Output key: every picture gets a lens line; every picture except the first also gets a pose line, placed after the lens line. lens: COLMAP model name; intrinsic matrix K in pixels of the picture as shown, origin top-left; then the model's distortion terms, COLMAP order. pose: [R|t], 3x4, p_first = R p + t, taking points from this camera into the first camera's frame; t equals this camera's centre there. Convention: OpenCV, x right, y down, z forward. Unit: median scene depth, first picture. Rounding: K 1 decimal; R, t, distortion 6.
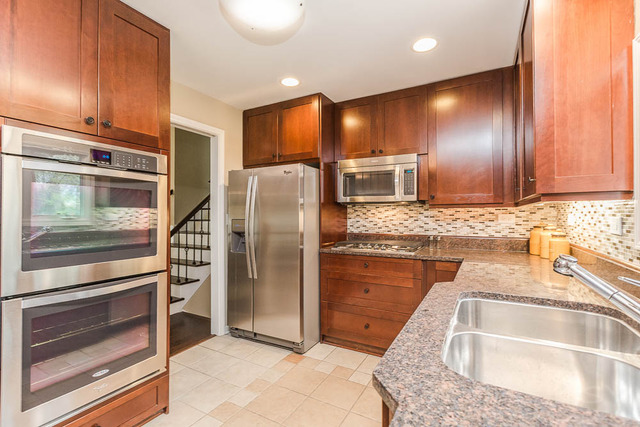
lens RADIAL K [[287.5, 0, 316.2], [0, 287.5, 214.1], [0, 0, 1]] dist [0.000646, 0.000045]
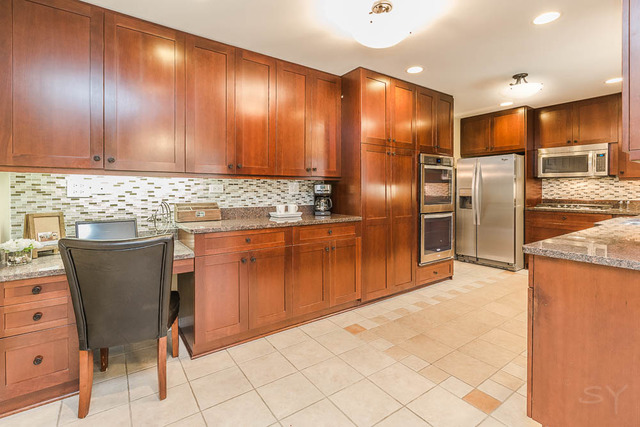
lens RADIAL K [[296.3, 0, 322.1], [0, 296.3, 193.4], [0, 0, 1]] dist [-0.000335, -0.000042]
pose [[0.910706, 0.004372, -0.413032, -0.311133], [0.002158, 0.999880, 0.015344, 0.016304], [0.413049, -0.014865, 0.910587, -0.864017]]
